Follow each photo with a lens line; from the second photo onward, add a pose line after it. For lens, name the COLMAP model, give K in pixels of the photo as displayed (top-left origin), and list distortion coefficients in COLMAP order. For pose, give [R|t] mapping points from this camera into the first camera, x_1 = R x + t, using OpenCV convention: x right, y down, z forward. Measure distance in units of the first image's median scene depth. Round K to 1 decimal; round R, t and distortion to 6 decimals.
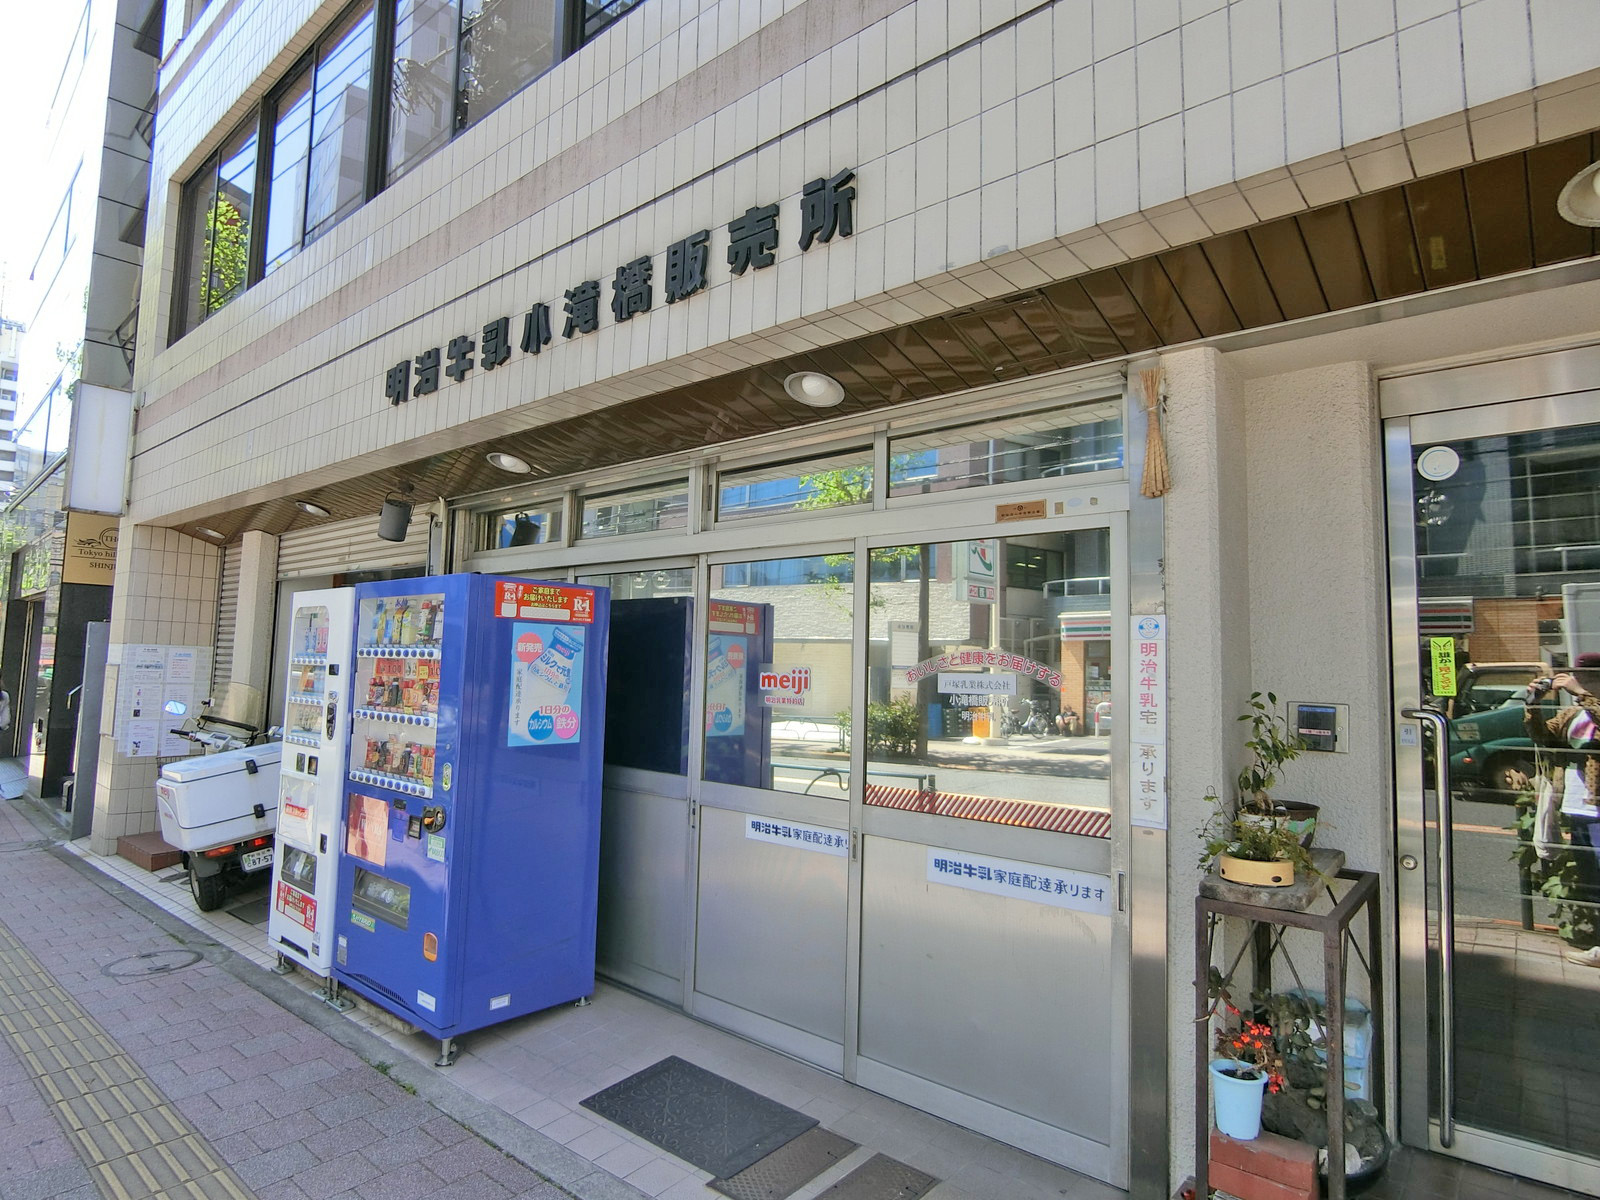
lens RADIAL K [[916.2, 0, 800.0], [0, 916.2, 600.0], [0, 0, 1]] dist [-0.003107, -0.017443]
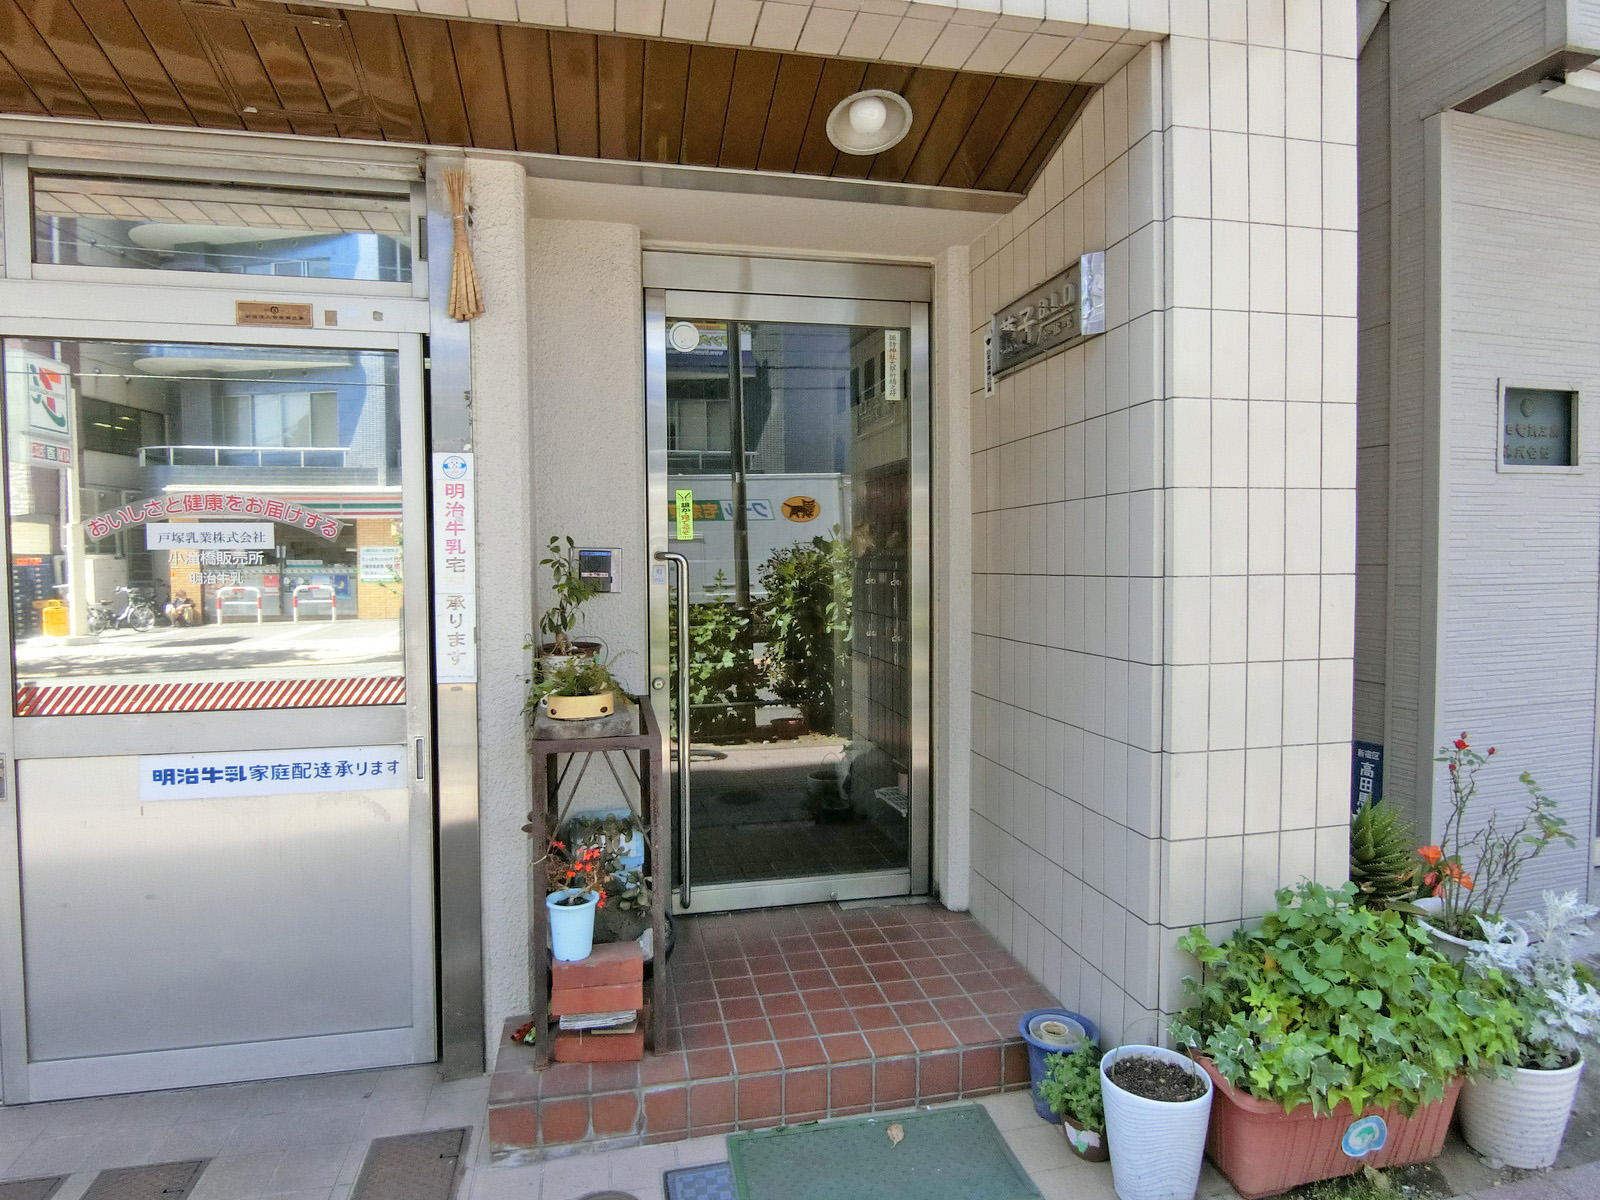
lens RADIAL K [[886.1, 0, 800.0], [0, 886.1, 600.0], [0, 0, 1]] dist [-0.011531, 0.000927]
pose [[0.606401, -0.062449, 0.792703, -0.112212], [-0.040729, 0.993163, 0.109398, 0.050839], [-0.794115, -0.098625, 0.599712, 0.188285]]
